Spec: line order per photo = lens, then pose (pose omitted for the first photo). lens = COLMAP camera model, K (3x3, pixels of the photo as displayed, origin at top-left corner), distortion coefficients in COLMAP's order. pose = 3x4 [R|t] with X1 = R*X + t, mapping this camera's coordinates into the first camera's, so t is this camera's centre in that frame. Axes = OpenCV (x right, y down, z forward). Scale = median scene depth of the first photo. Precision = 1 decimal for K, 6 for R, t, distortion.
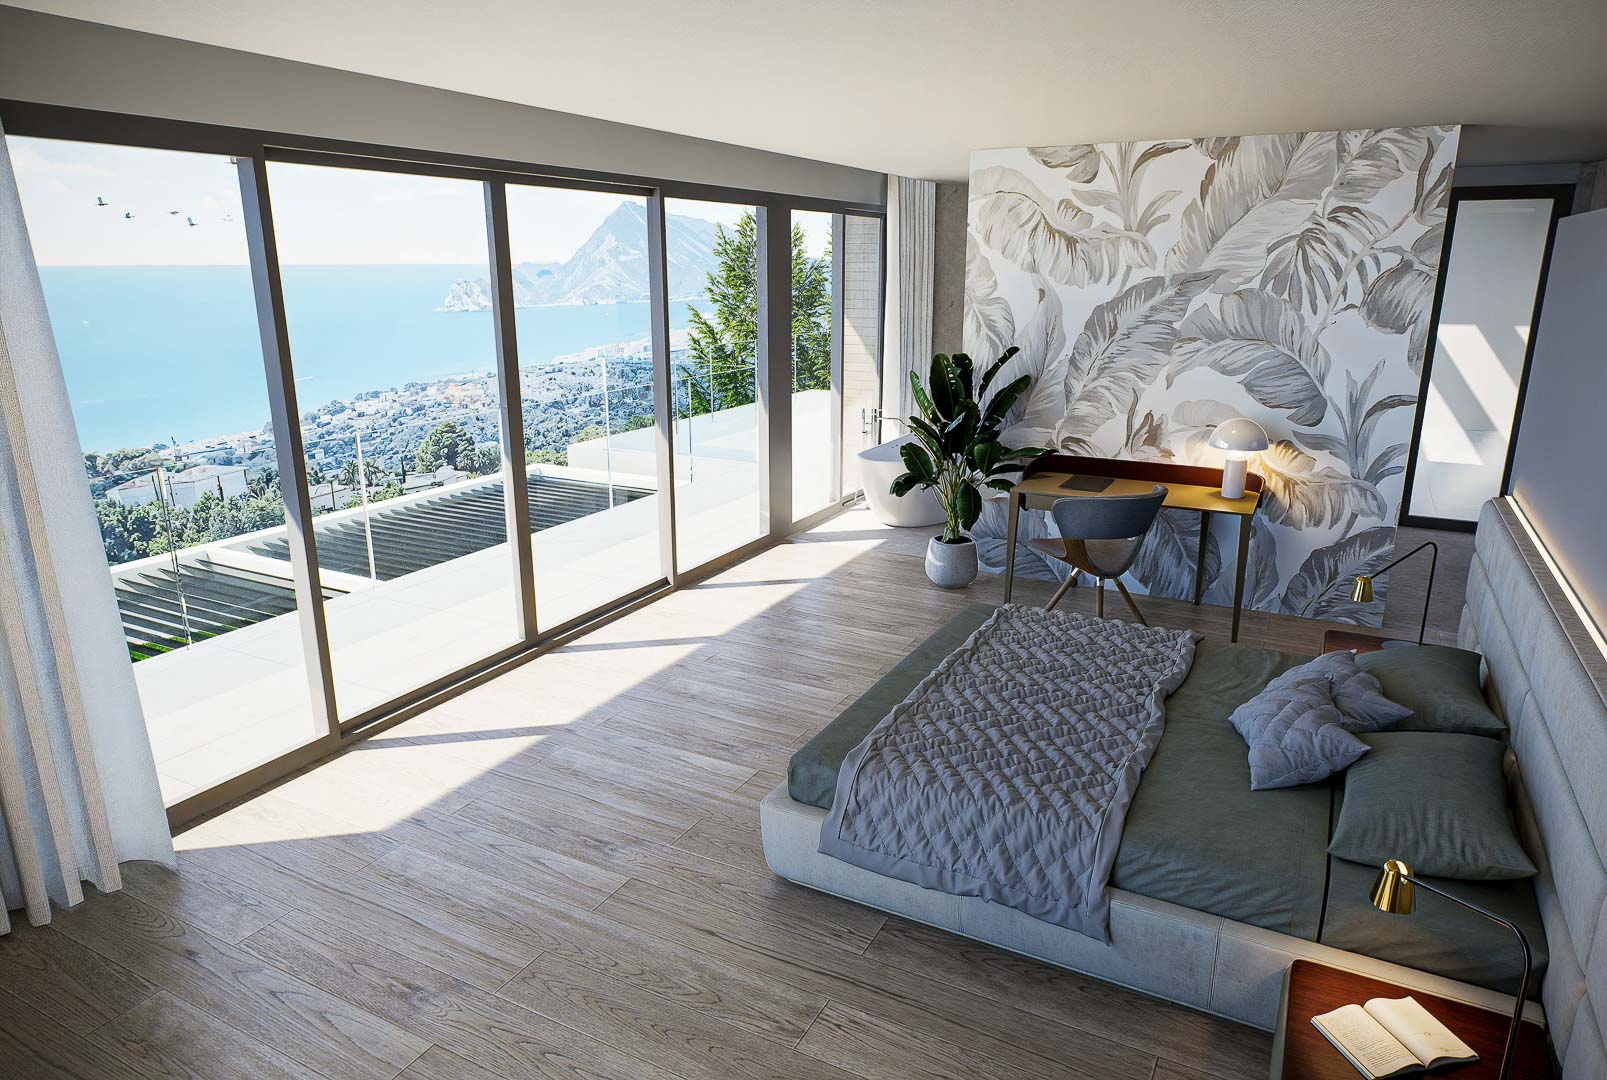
lens RADIAL K [[902.0, 0, 799.3], [0, 902.0, 490.5], [0, 0, 1]] dist [-0.001606, -0.001204]
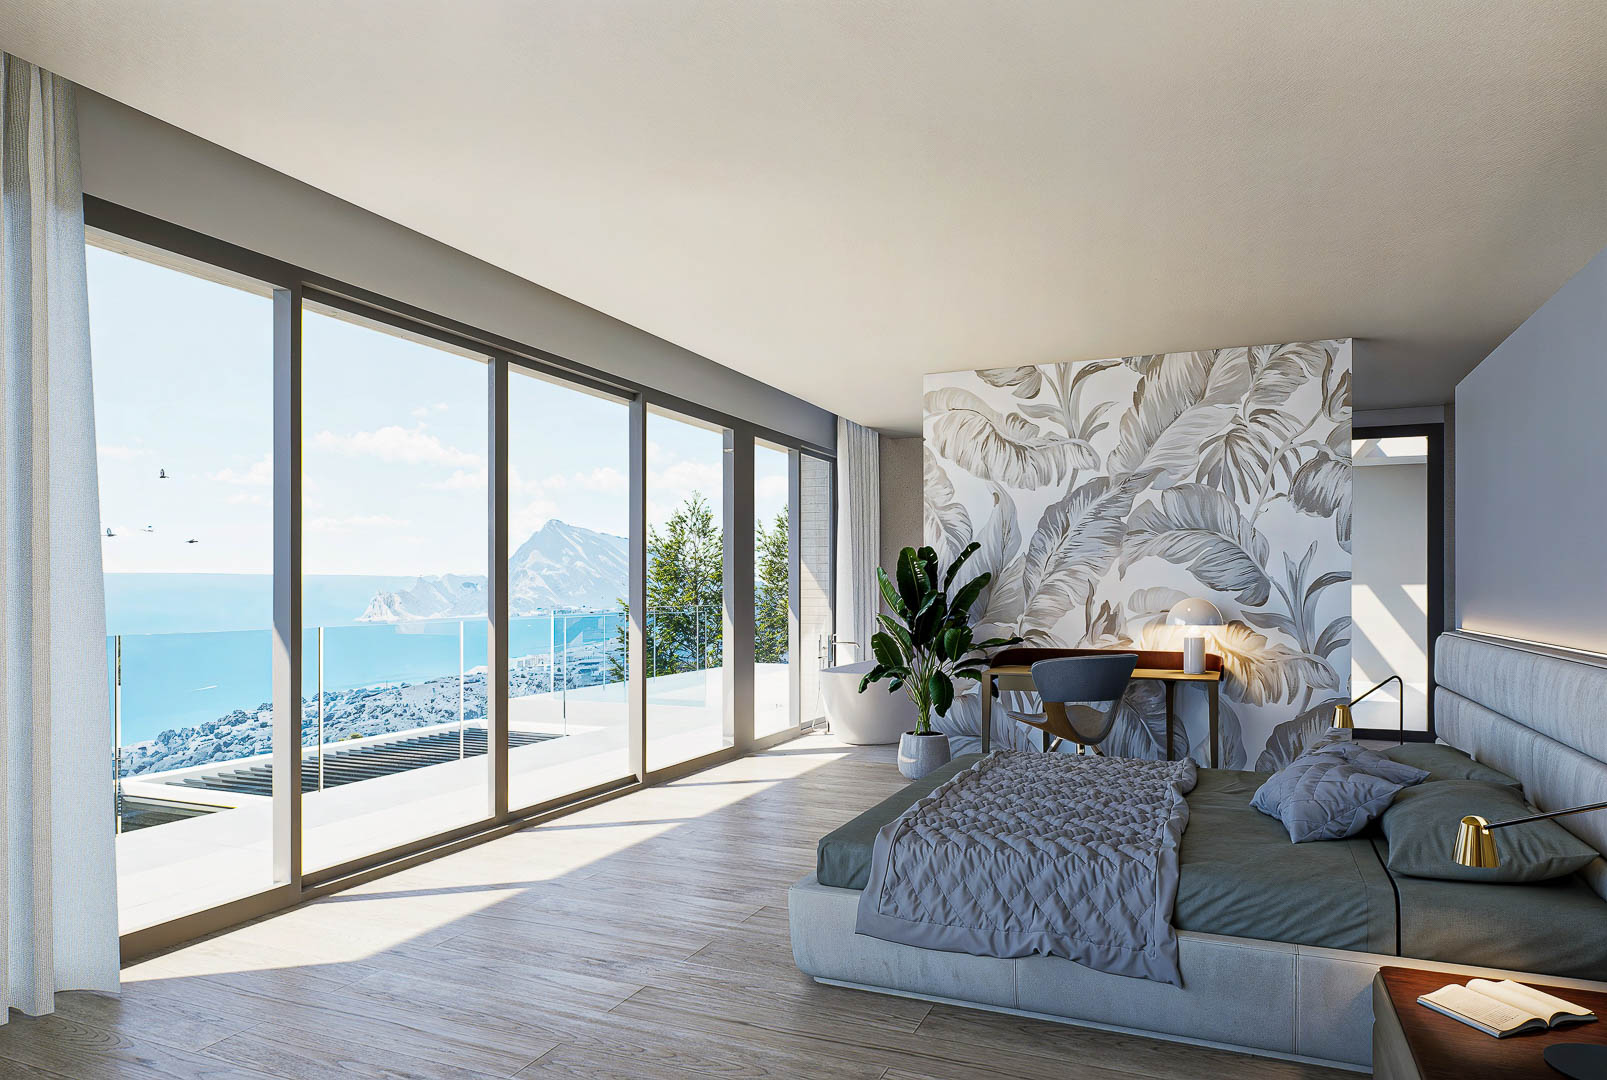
lens RADIAL K [[885.0, 0, 803.5], [0, 885.0, 540.0], [0, 0, 1]] dist [-0.003162, -0.000885]
pose [[0.997527, 0.003456, 0.070195, -0.041142], [0.013200, 0.971801, -0.235431, 0.092340], [-0.069030, 0.235776, 0.969353, 0.007987]]
